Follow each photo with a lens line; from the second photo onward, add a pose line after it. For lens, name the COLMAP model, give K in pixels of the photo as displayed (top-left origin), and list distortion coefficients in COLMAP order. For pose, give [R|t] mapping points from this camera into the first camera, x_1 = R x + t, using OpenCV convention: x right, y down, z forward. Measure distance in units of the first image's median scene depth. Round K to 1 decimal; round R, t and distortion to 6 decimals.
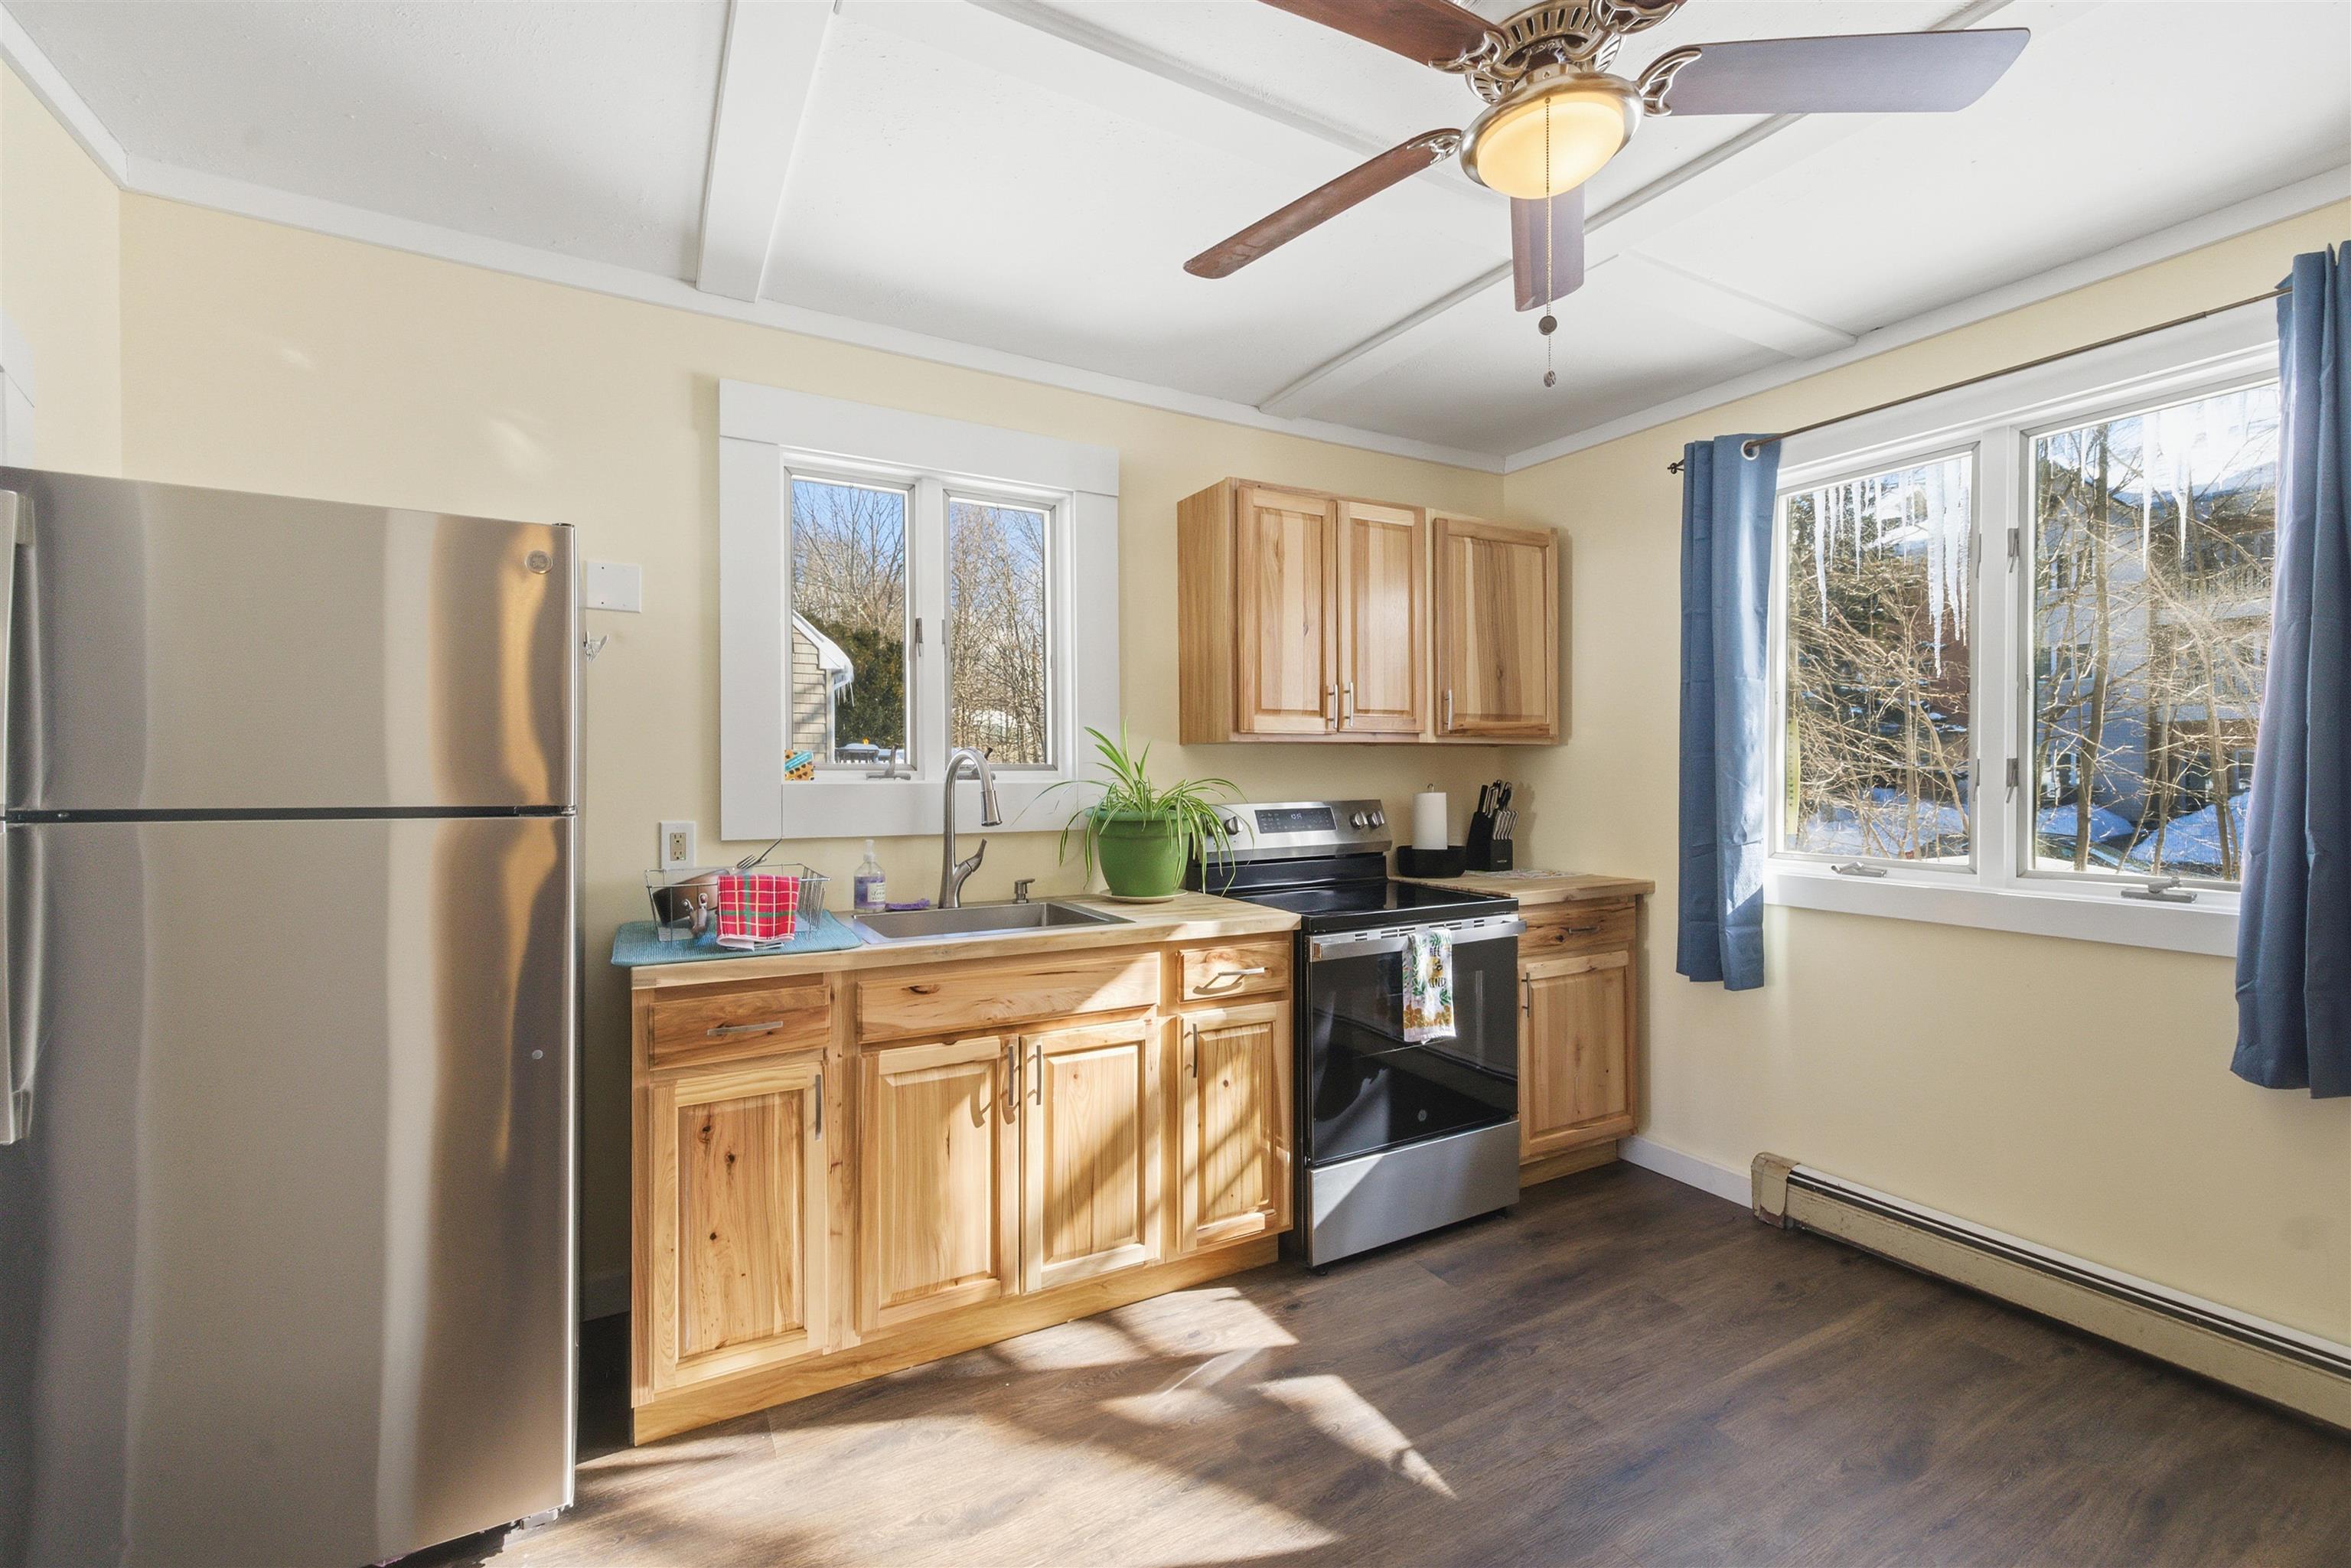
lens RADIAL K [[985.5, 0, 1170.0], [0, 985.5, 776.8], [0, 0, 1]] dist [0.000928, -0.000198]
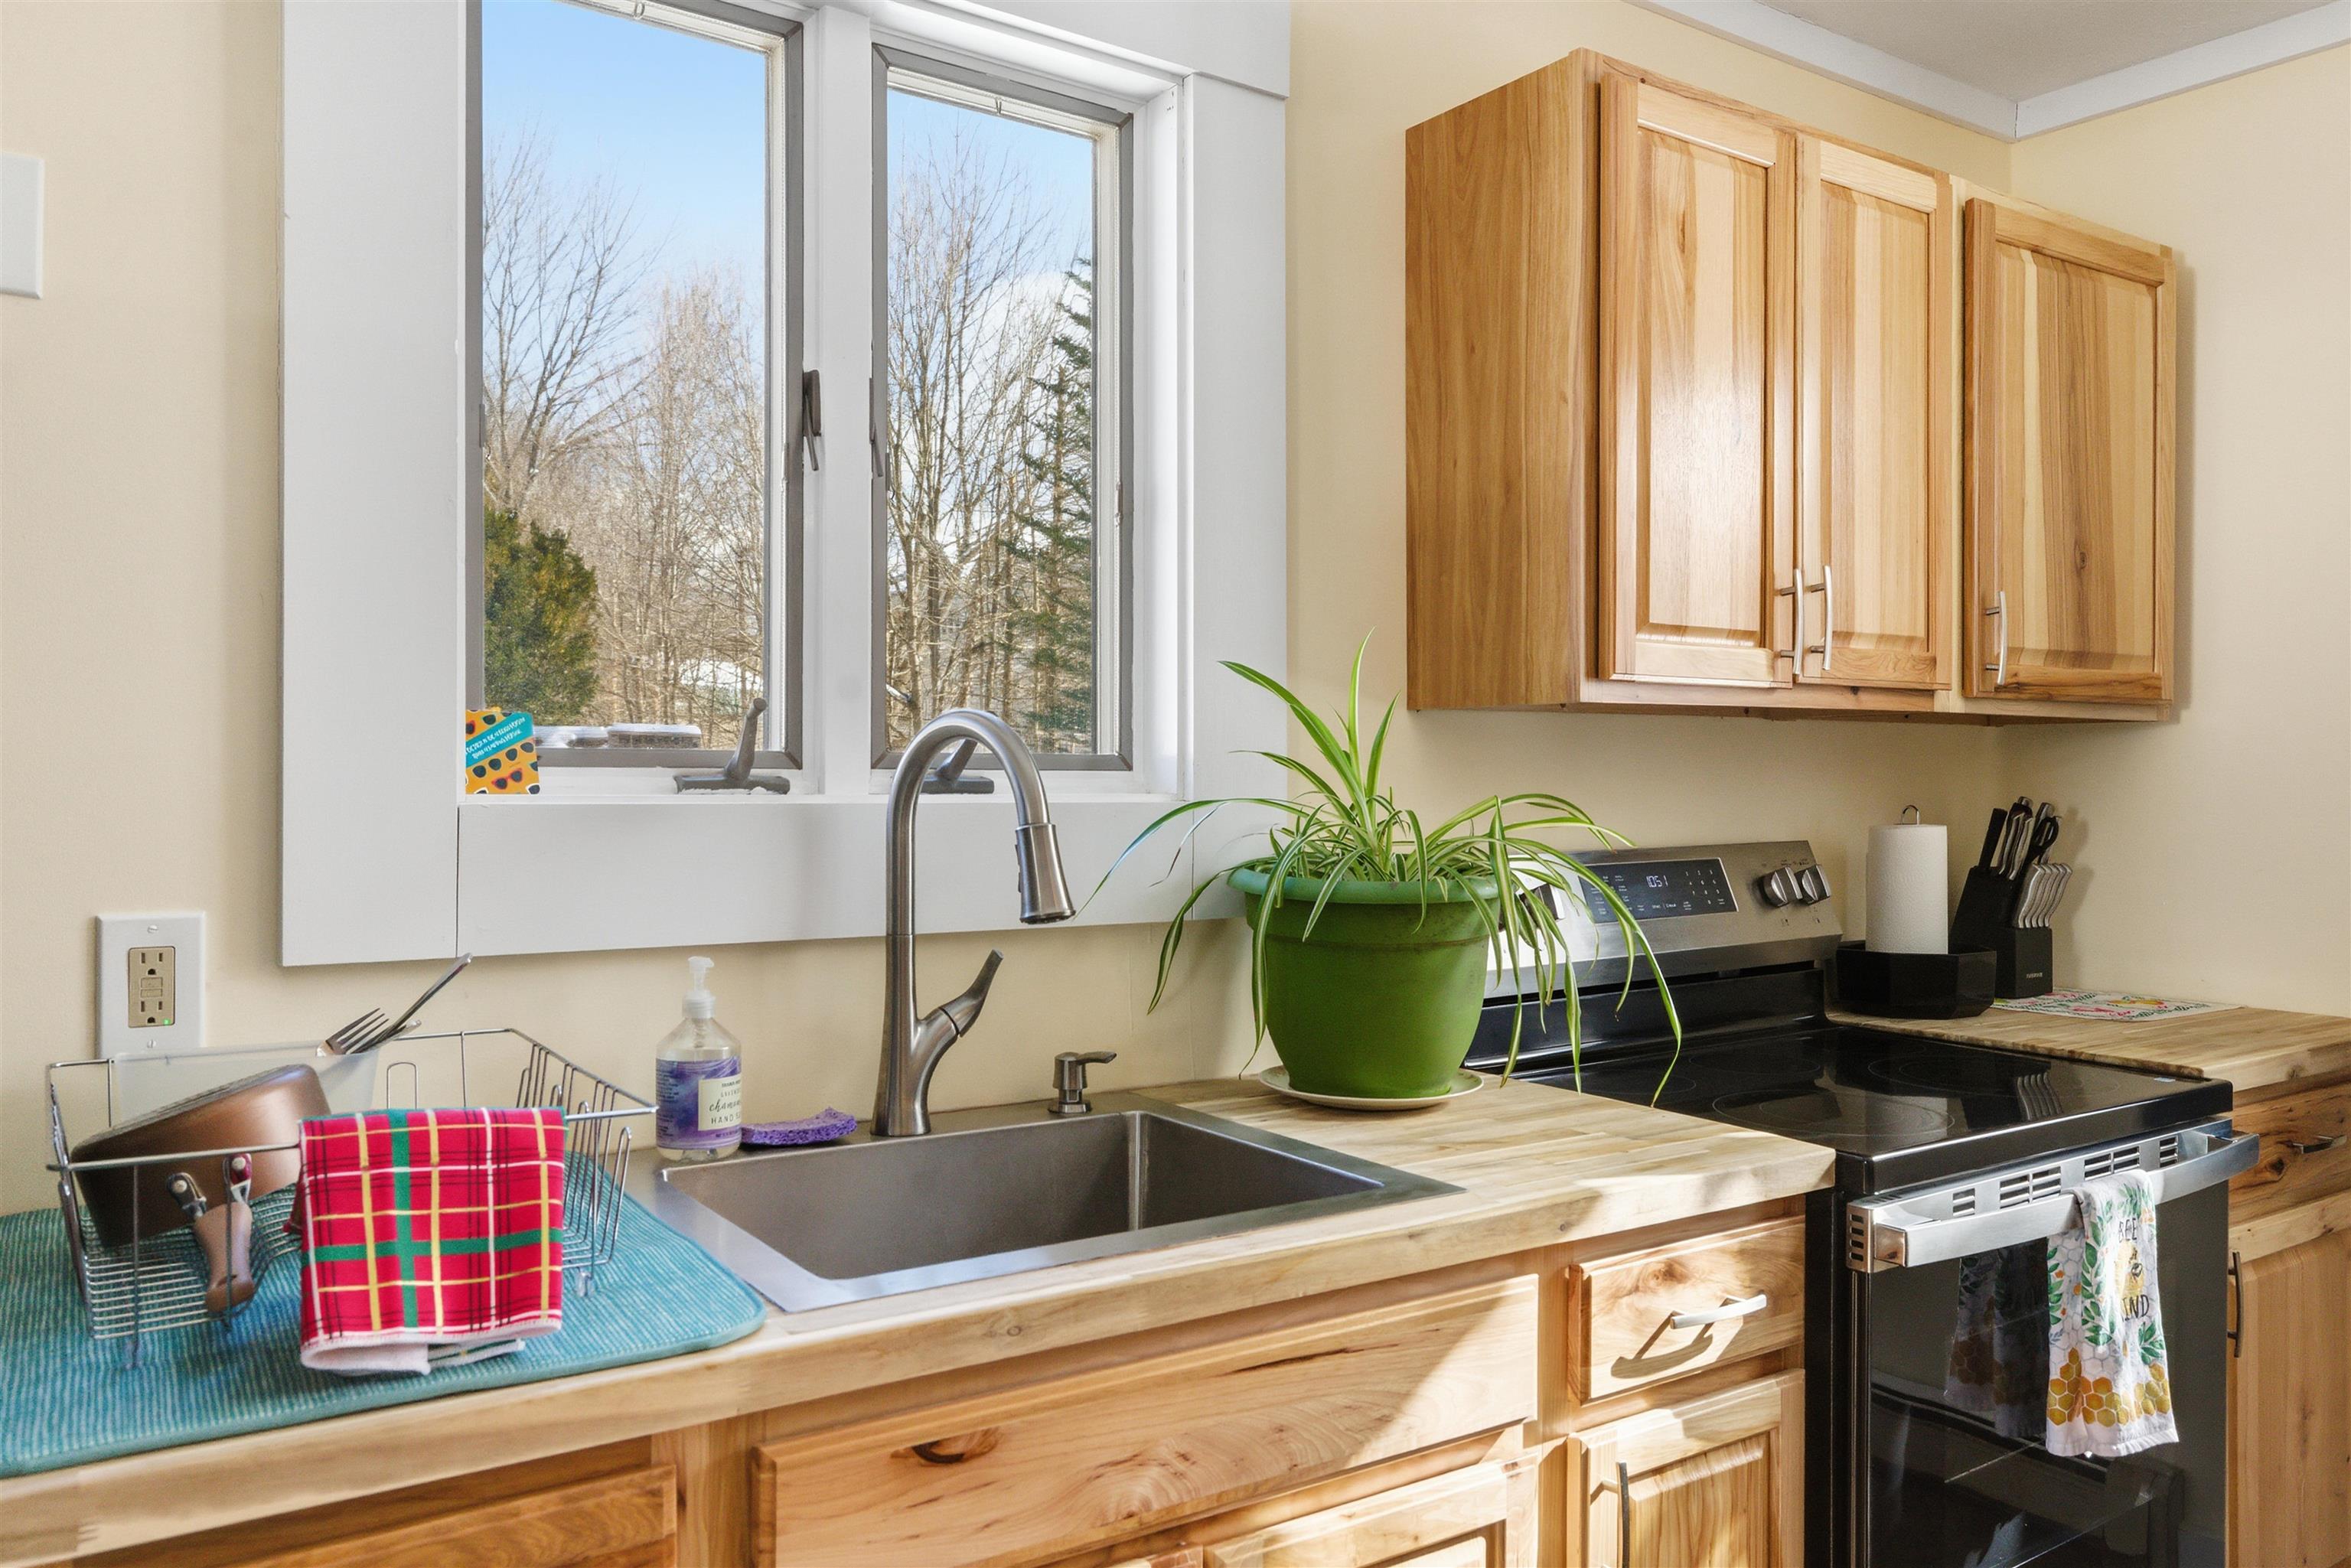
lens RADIAL K [[1699.7, 0, 1176.7], [0, 1699.7, 782.6], [0, 0, 1]] dist [-0.000914, -0.004937]
pose [[0.996142, 0.006883, 0.087481, -0.169786], [-0.007023, 0.999975, 0.001289, -0.002668], [-0.087470, -0.001898, 0.996165, 0.329074]]
